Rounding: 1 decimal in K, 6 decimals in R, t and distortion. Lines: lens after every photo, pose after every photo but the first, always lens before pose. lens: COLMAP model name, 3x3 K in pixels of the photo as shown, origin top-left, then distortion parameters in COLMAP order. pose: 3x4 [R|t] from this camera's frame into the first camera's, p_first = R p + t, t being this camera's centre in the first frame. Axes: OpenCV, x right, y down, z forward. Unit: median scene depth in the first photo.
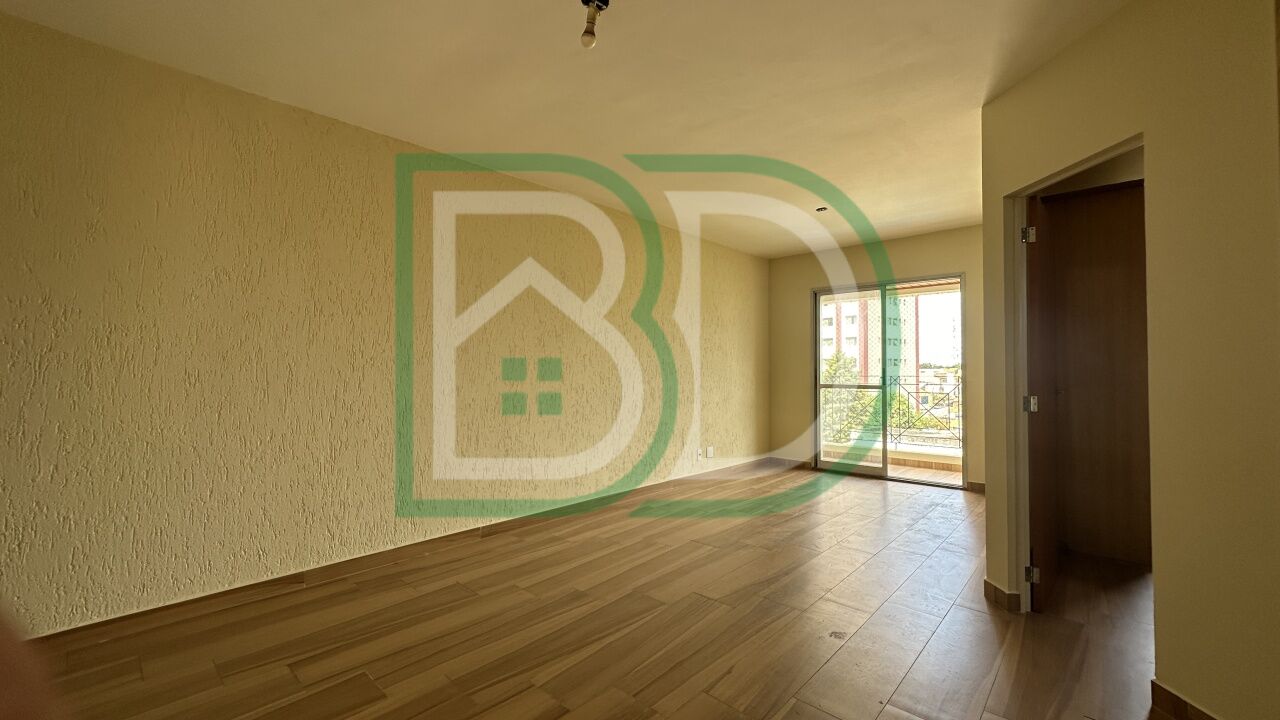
lens RADIAL K [[510.3, 0, 643.4], [0, 510.3, 359.2], [0, 0, 1]] dist [0.001201, 0.000219]
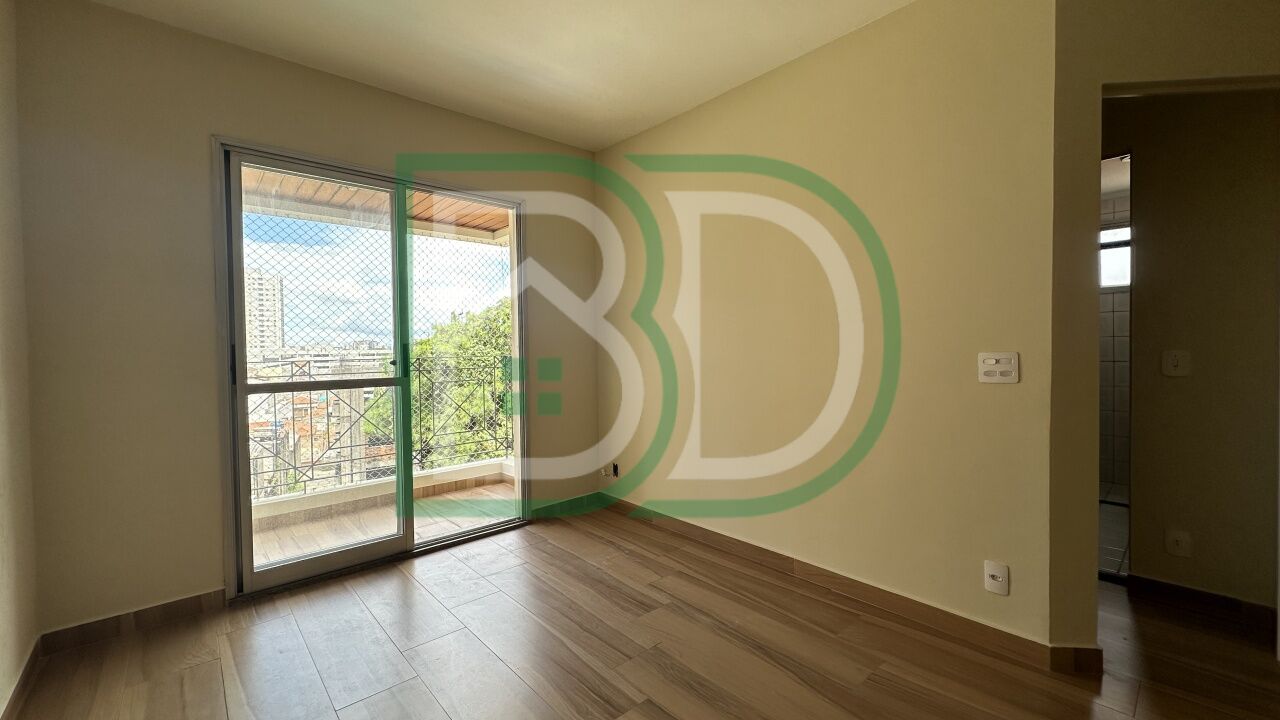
lens RADIAL K [[510.3, 0, 643.4], [0, 510.3, 359.2], [0, 0, 1]] dist [0.001201, 0.000219]
pose [[0.097316, -0.020234, 0.995048, -0.023969], [-0.007759, 0.999748, 0.021089, 0.020334], [-0.995223, -0.009773, 0.097135, 0.719270]]
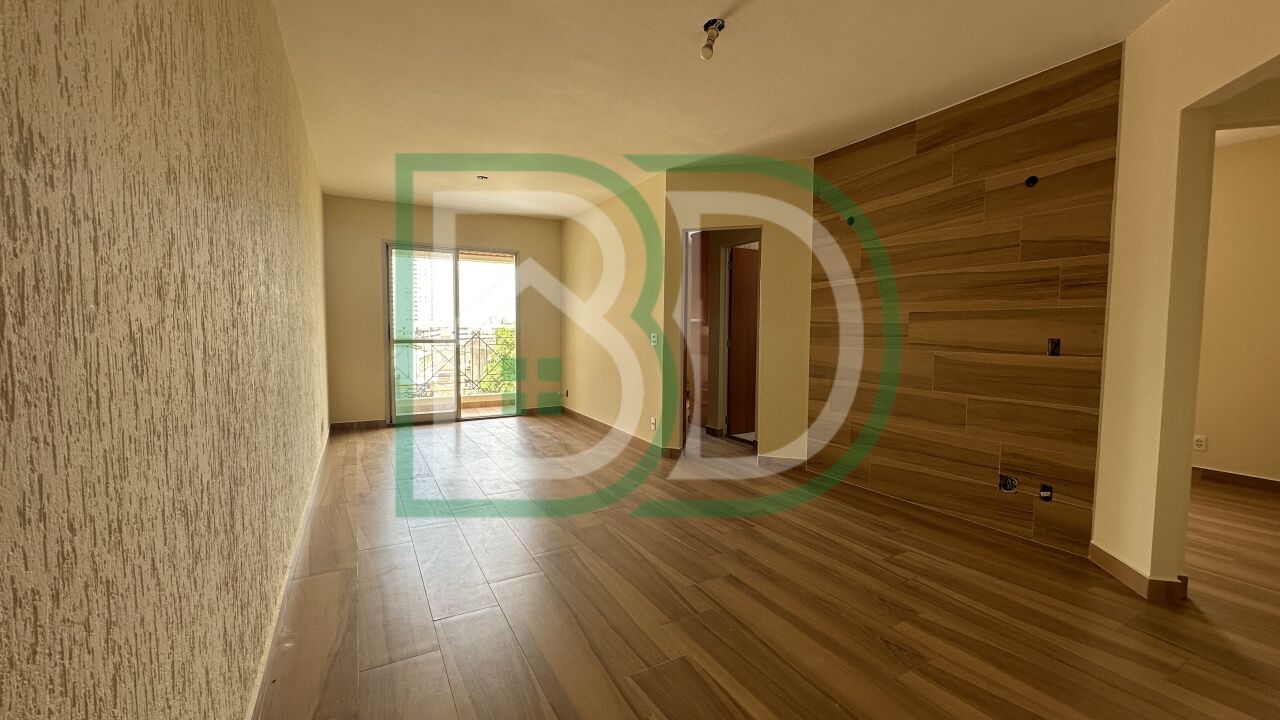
lens RADIAL K [[513.2, 0, 635.5], [0, 513.2, 358.0], [0, 0, 1]] dist [0.000347, 0.000080]
pose [[0.321813, -0.050244, 0.945469, -0.484660], [-0.030970, 0.997498, 0.063550, 0.008551], [-0.946296, -0.049733, 0.319452, 0.268810]]
